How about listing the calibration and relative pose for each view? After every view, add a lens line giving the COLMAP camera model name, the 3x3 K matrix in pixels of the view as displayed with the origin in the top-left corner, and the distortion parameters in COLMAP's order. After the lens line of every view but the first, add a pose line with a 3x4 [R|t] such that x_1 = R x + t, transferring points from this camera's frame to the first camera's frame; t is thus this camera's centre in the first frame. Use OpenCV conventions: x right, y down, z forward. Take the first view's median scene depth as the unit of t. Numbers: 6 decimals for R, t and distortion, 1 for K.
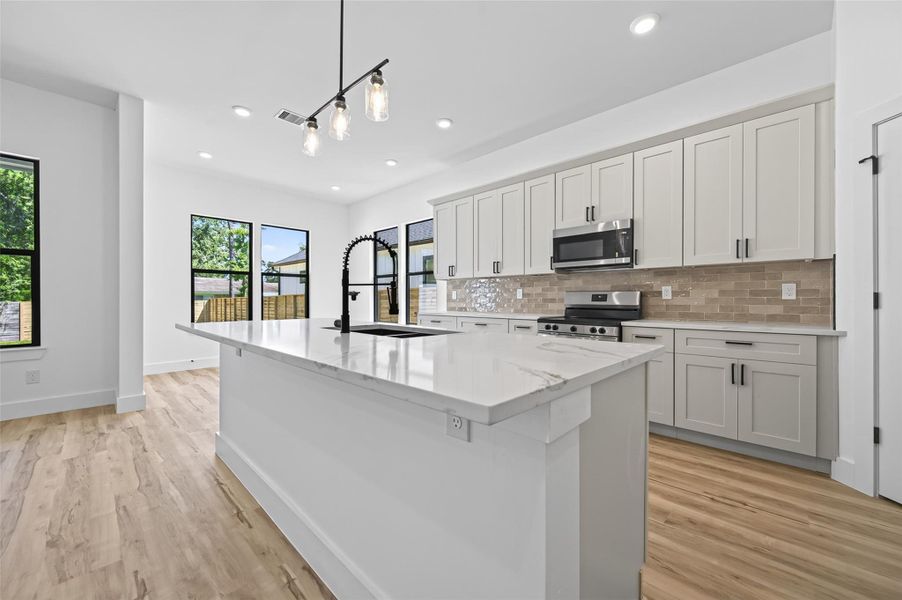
lens RADIAL K [[349.2, 0, 451.7], [0, 349.2, 301.0], [0, 0, 1]] dist [0.005944, -0.002314]
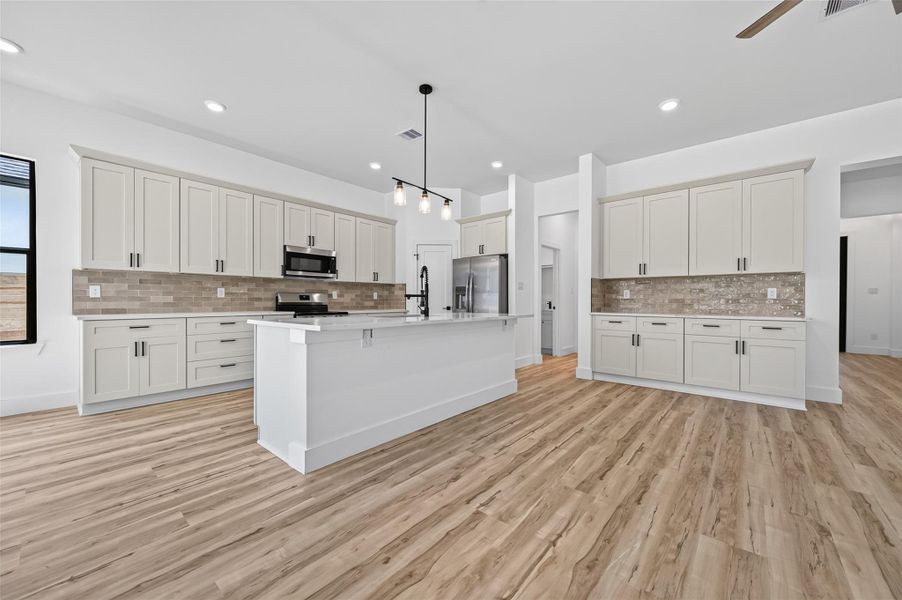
lens RADIAL K [[349.2, 0, 452.7], [0, 349.2, 301.9], [0, 0, 1]] dist [0.005944, -0.002314]
pose [[-0.061033, -0.006076, 0.998117, -1.178142], [-0.000971, 0.999981, 0.006028, -0.000990], [-0.998135, -0.000601, -0.061038, 0.519218]]
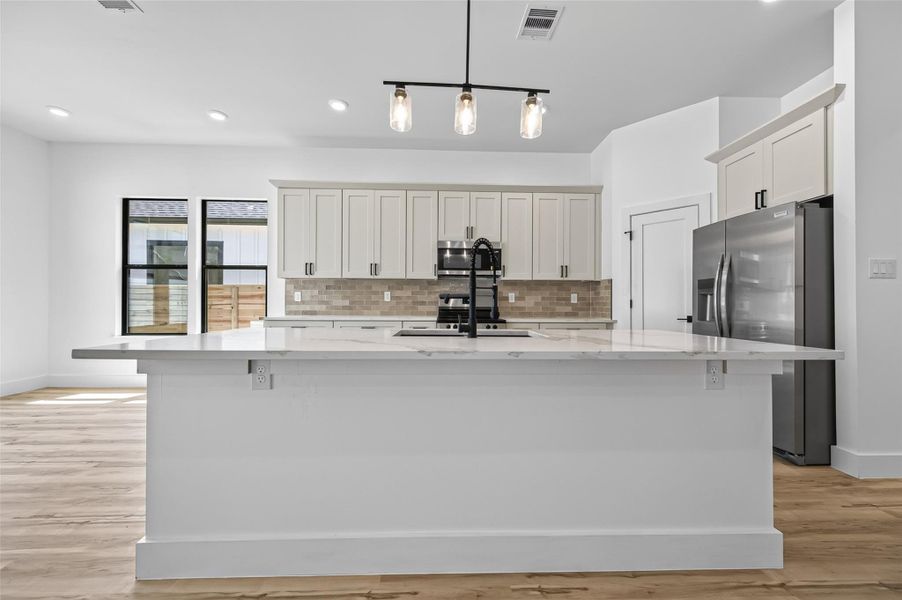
lens RADIAL K [[349.2, 0, 451.8], [0, 349.2, 301.5], [0, 0, 1]] dist [0.005944, -0.002314]
pose [[0.698908, 0.005237, 0.715193, -0.548806], [-0.002164, 0.999984, -0.005208, -0.001510], [-0.715209, 0.002092, 0.698908, 0.200965]]
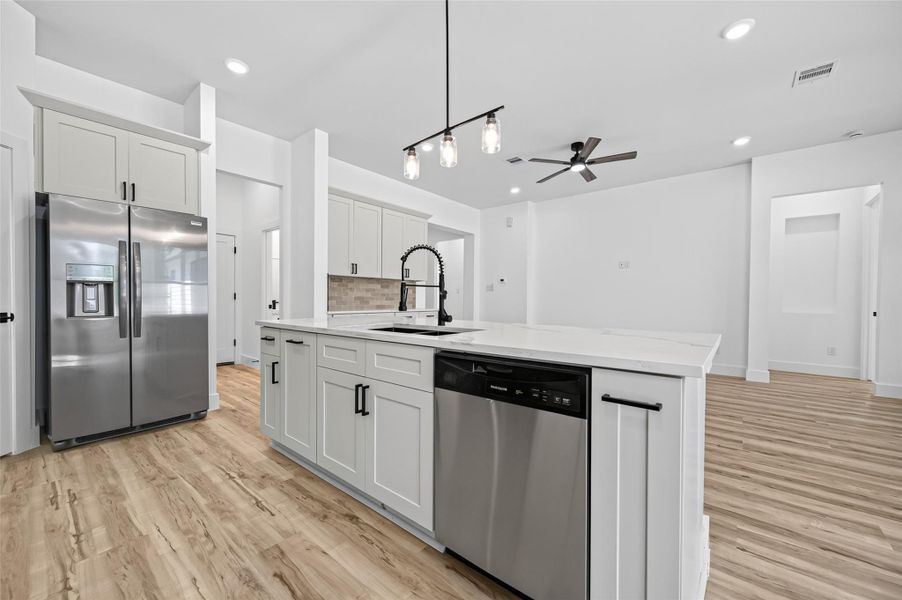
lens RADIAL K [[349.2, 0, 451.0], [0, 349.2, 302.0], [0, 0, 1]] dist [0.005944, -0.002314]
pose [[-0.997505, -0.009201, -0.070000, -0.132072], [-0.010069, 0.999877, 0.012052, -0.003752], [0.069880, 0.012727, -0.997474, 1.191264]]
